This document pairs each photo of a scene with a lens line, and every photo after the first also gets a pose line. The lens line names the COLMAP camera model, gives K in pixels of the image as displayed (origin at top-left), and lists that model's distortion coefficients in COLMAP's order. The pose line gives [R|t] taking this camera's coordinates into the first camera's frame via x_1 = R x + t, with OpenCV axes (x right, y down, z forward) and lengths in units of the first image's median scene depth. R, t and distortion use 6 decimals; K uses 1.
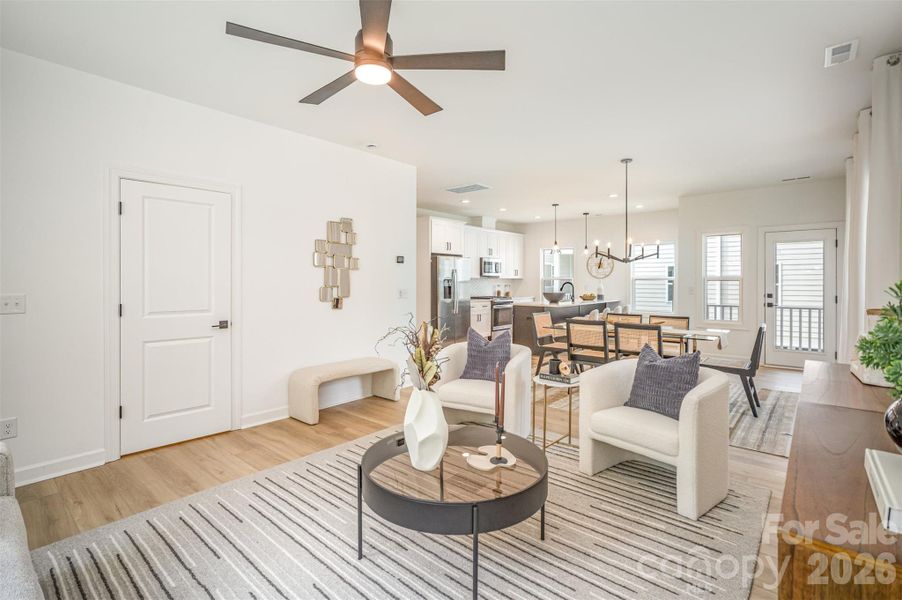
lens RADIAL K [[424.9, 0, 450.6], [0, 424.9, 283.2], [0, 0, 1]] dist [0.011385, 0.000525]
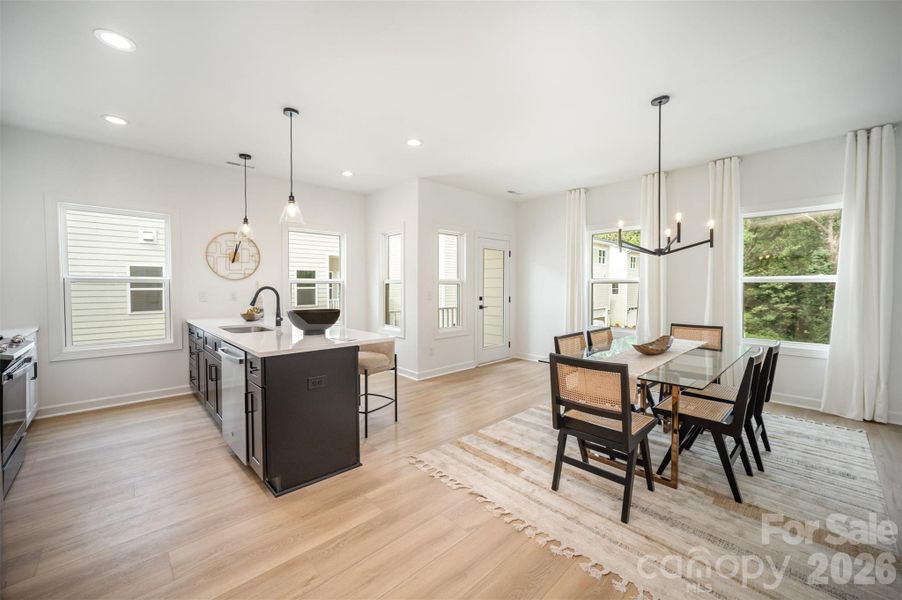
lens RADIAL K [[355.5, 0, 453.4], [0, 355.5, 295.3], [0, 0, 1]] dist [0.000081, 0.000718]
pose [[0.091672, -0.027264, 0.995416, -0.093960], [0.005708, 0.999623, 0.026854, -0.001845], [-0.995773, 0.003220, 0.091794, 0.693707]]
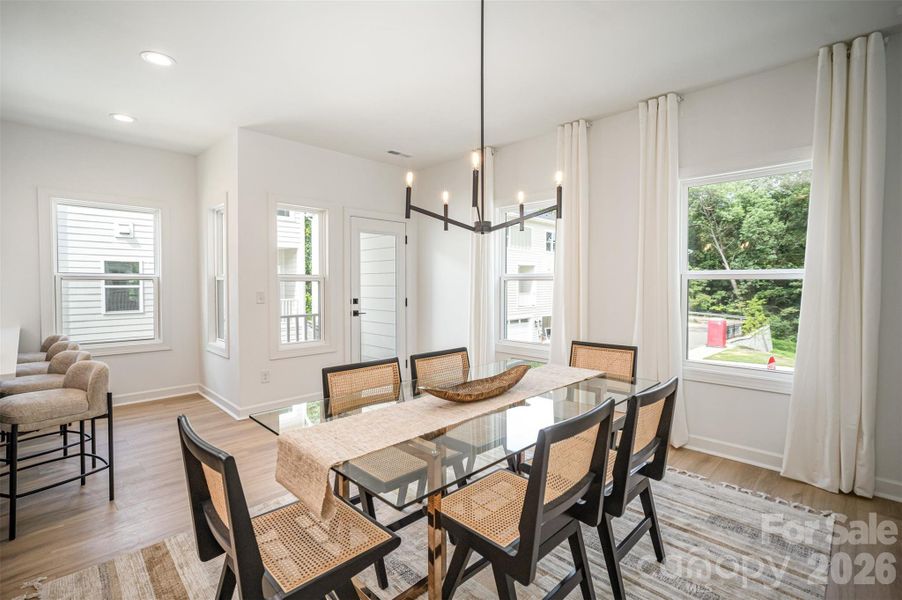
lens RADIAL K [[418.1, 0, 451.9], [0, 418.1, 296.5], [0, 0, 1]] dist [-0.001382, 0.001179]
pose [[0.067067, -0.032104, 0.997232, 0.013150], [0.004438, 0.999482, 0.031878, -0.001554], [-0.997739, 0.002288, 0.067175, 0.547967]]
